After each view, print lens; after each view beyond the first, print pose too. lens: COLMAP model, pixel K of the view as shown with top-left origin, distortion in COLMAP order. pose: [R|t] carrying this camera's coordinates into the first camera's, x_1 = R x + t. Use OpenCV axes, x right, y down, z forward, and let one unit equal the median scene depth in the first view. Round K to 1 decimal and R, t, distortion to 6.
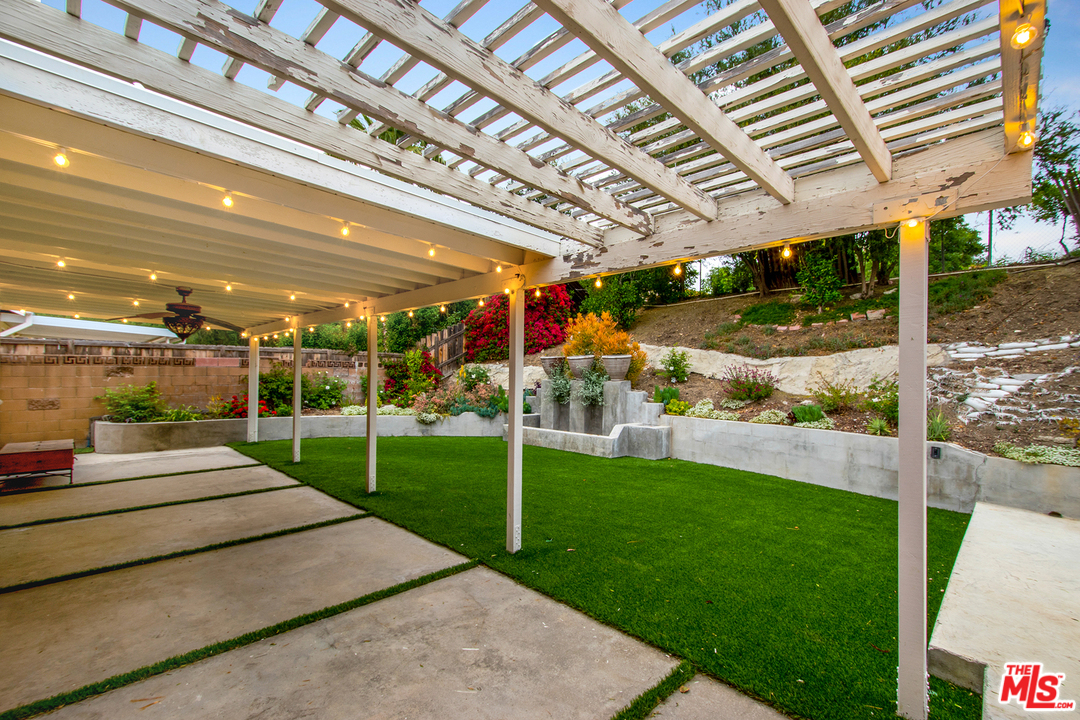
lens RADIAL K [[474.4, 0, 535.5], [0, 474.4, 383.5], [0, 0, 1]] dist [0.001198, 0.000183]
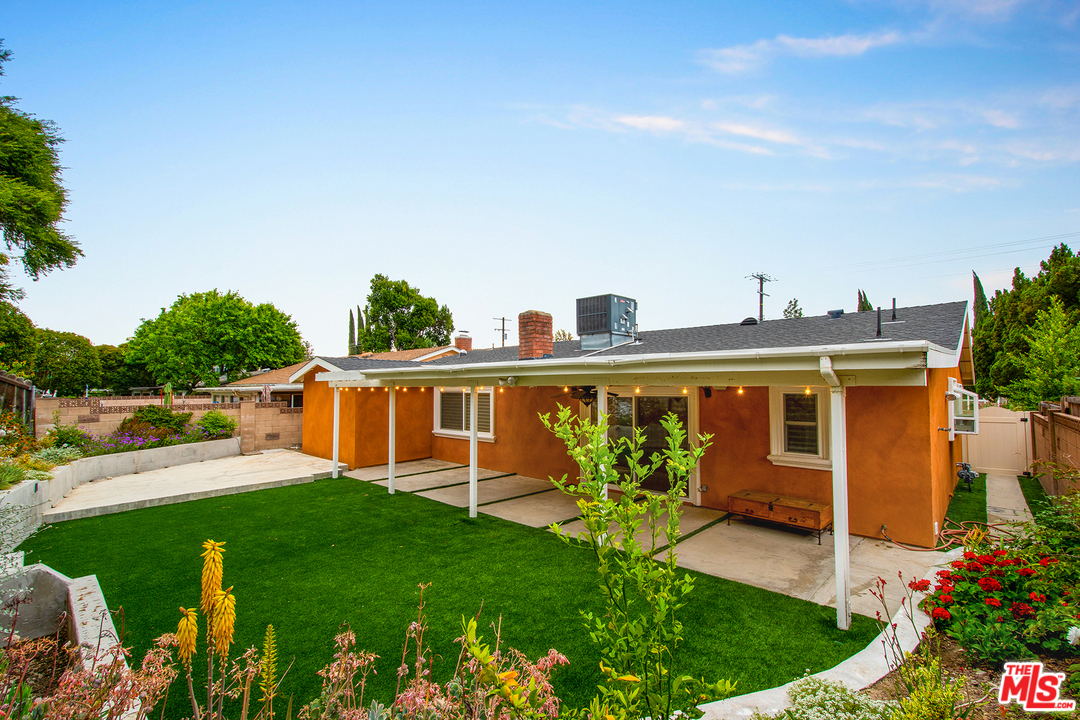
lens RADIAL K [[473.6, 0, 535.1], [0, 473.6, 370.8], [0, 0, 1]] dist [0.000957, 0.000031]
pose [[-0.999000, -0.013017, -0.042763, -0.265553], [-0.012353, 0.999800, -0.015752, -0.099995], [0.042960, -0.015208, -0.998961, 1.421042]]
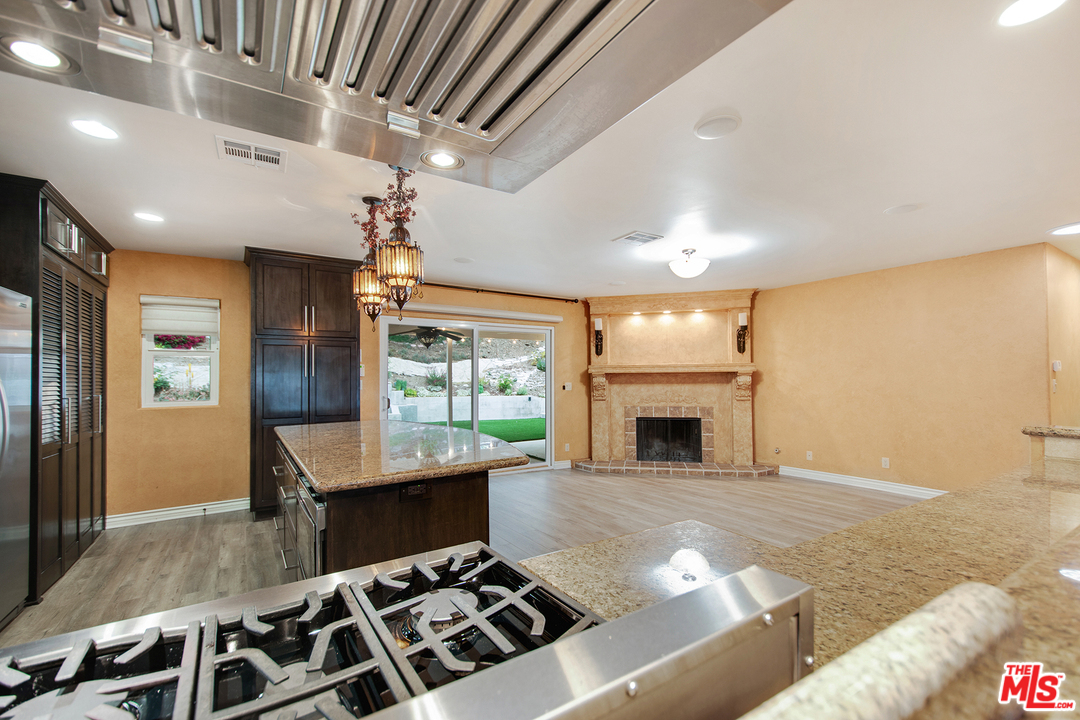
lens RADIAL K [[469.3, 0, 539.9], [0, 469.3, 371.4], [0, 0, 1]] dist [0.007494, 0.000079]
pose [[0.204429, 0.001211, 0.978881, -1.147395], [0.027323, 0.999603, -0.006942, 0.001460], [-0.978500, 0.028165, 0.204315, 0.221554]]
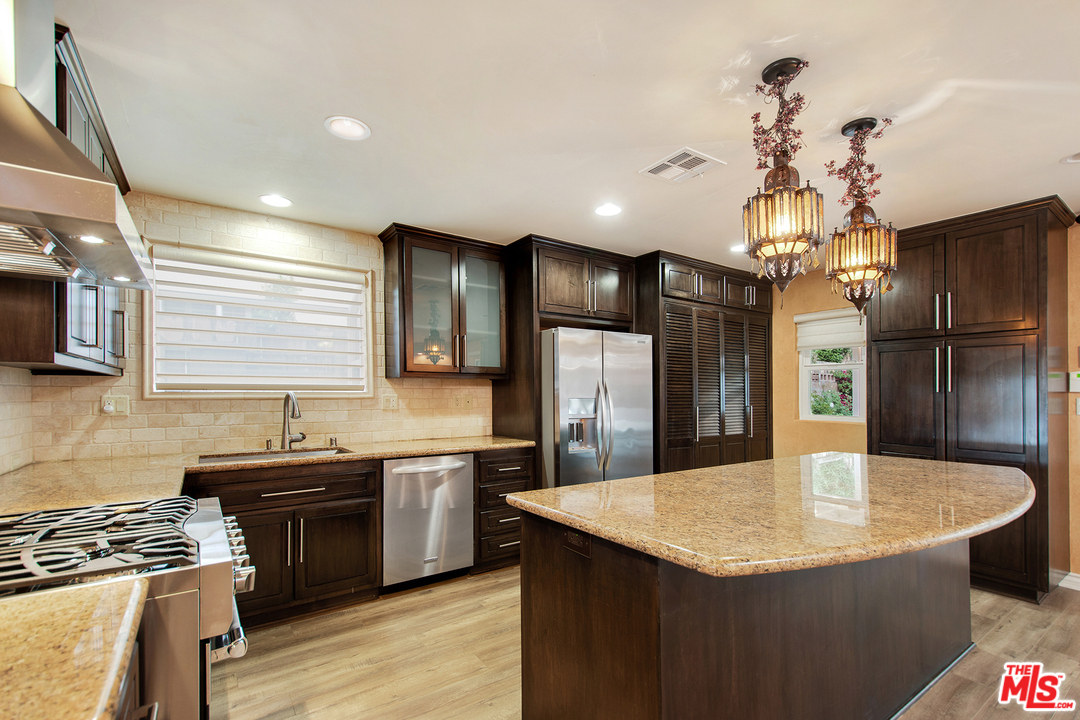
lens RADIAL K [[473.8, 0, 538.8], [0, 473.8, 395.6], [0, 0, 1]] dist [0.001084, 0.000017]
pose [[0.987109, -0.003649, -0.160006, -0.963508], [0.001552, 0.999911, -0.013230, 0.003926], [0.160040, 0.012811, 0.987027, 0.161989]]
